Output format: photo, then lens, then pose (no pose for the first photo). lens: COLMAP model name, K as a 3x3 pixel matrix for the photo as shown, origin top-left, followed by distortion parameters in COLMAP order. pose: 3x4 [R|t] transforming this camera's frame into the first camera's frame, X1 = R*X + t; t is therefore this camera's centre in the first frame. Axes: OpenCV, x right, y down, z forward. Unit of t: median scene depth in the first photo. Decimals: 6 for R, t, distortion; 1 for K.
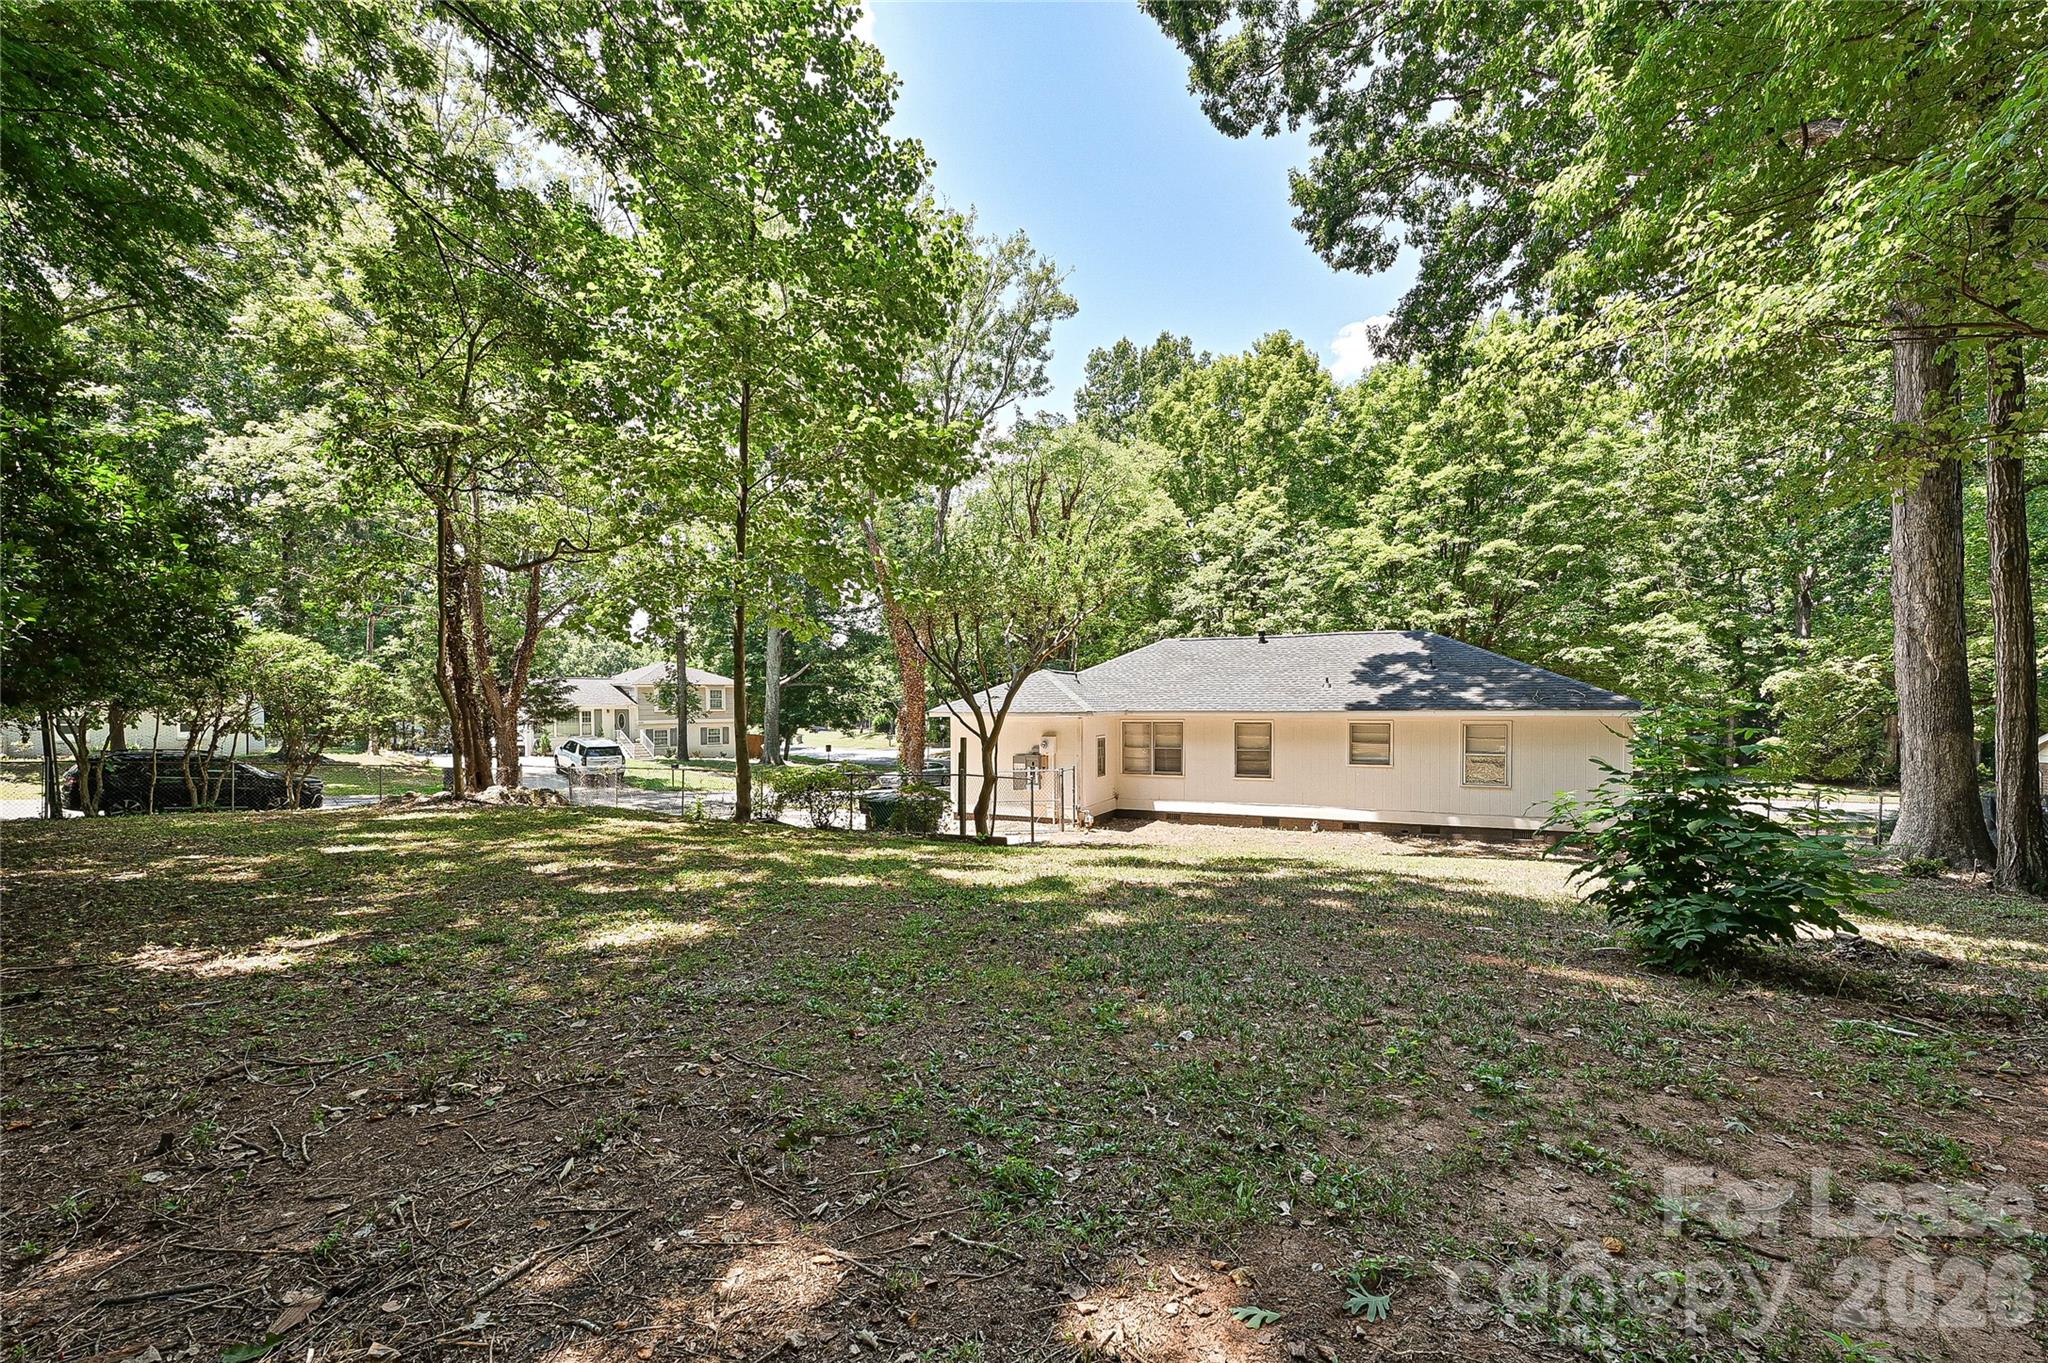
lens RADIAL K [[823.4, 0, 1035.9], [0, 823.4, 729.9], [0, 0, 1]] dist [-0.003369, 0.001059]
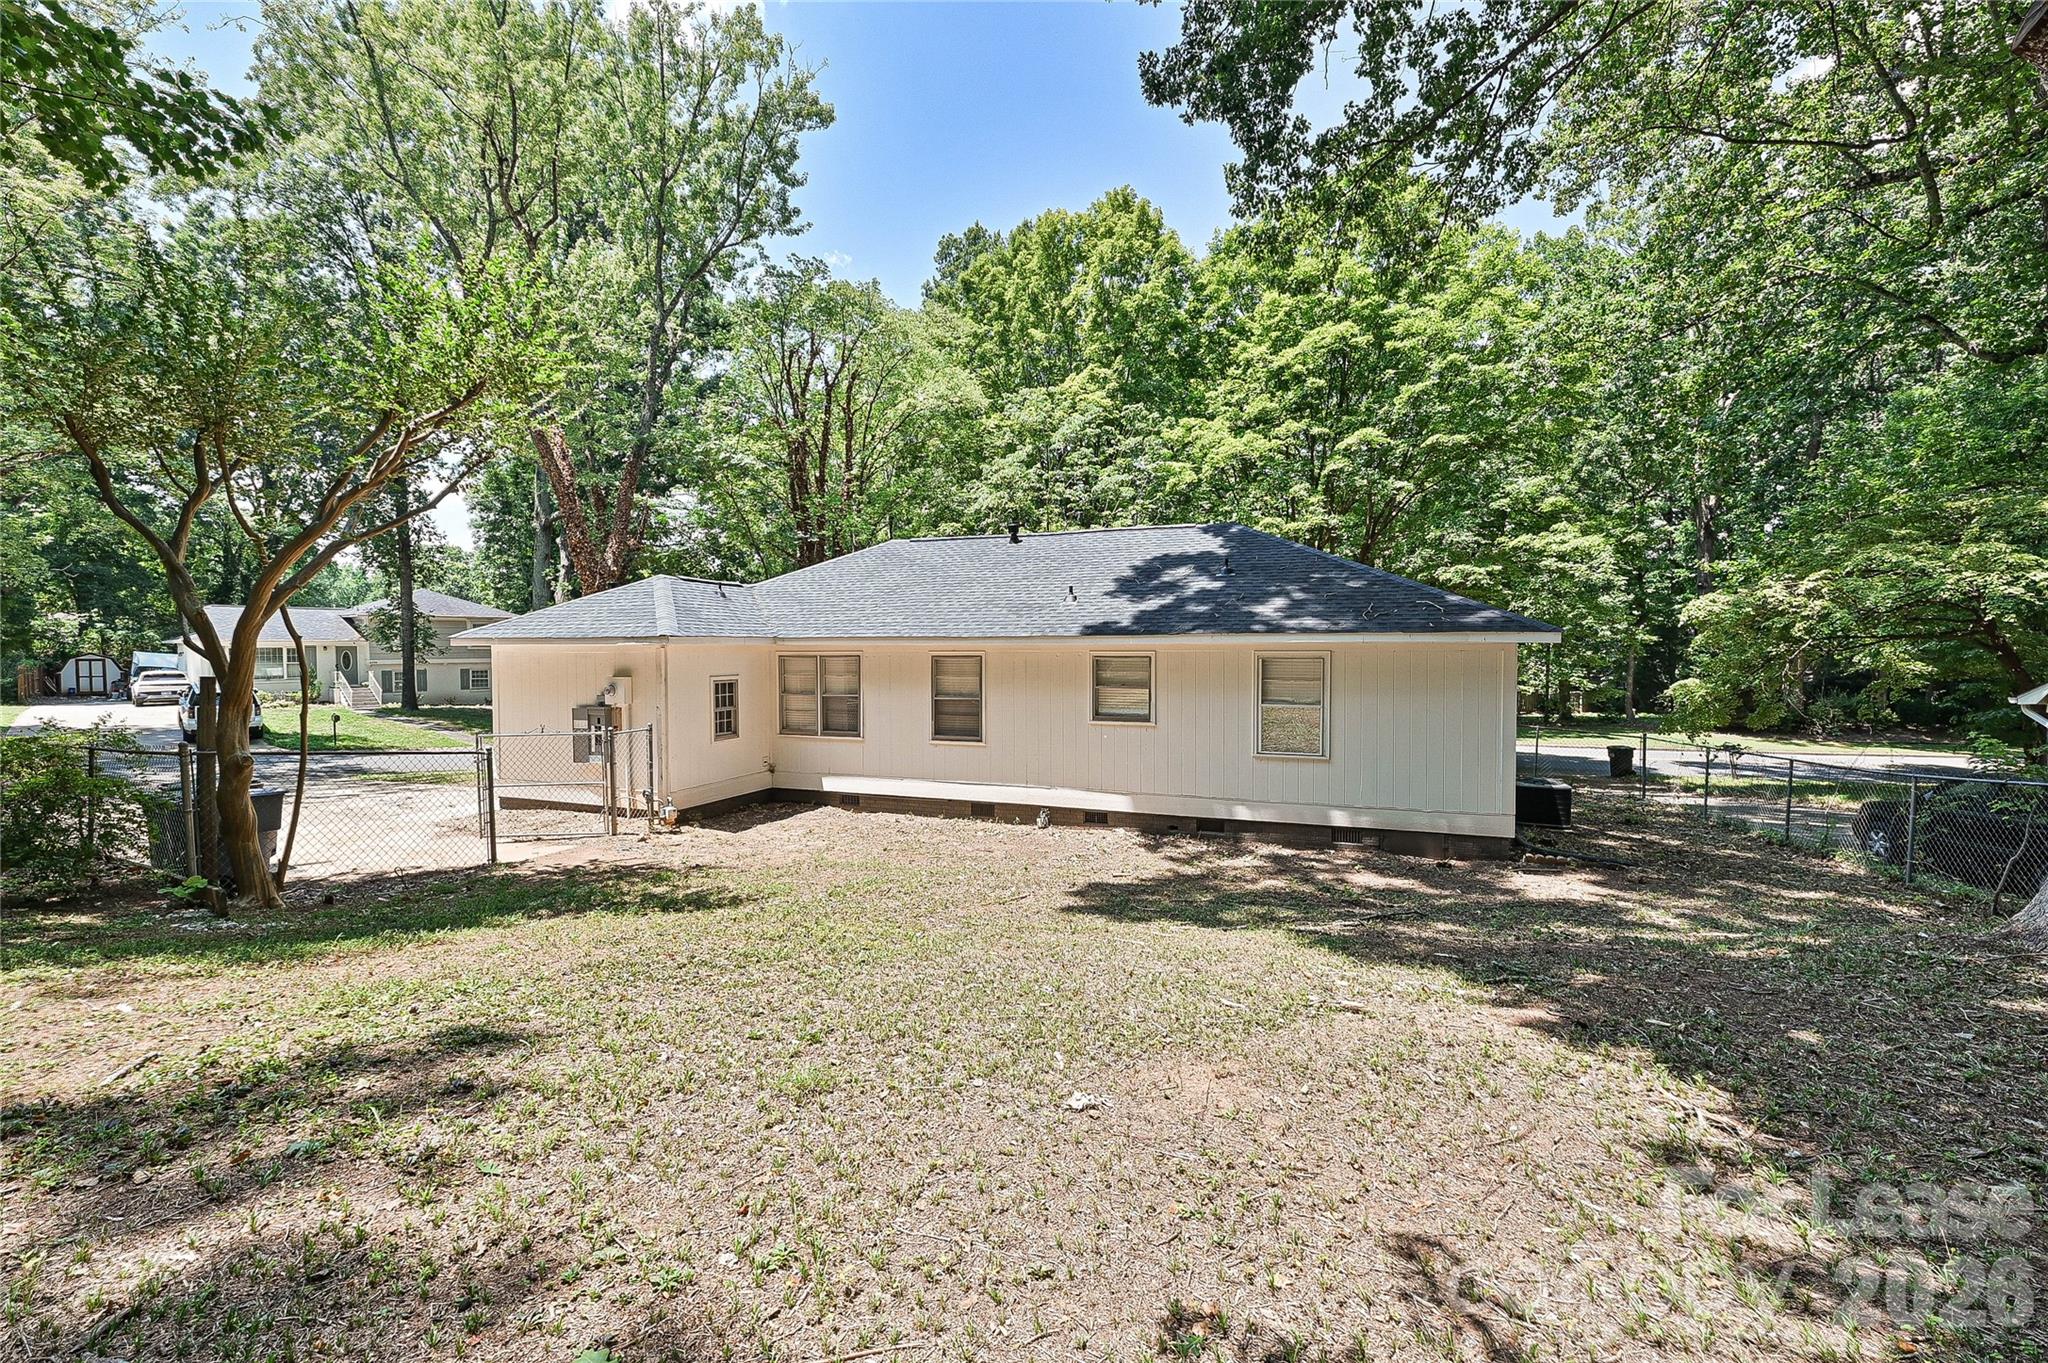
lens RADIAL K [[823.4, 0, 1022.8], [0, 823.4, 683.6], [0, 0, 1]] dist [-0.003369, 0.001059]
pose [[0.997274, -0.000677, 0.073790, 0.182506], [-0.000223, 0.999926, 0.012197, 0.003483], [-0.073793, -0.012180, 0.997199, 0.241158]]
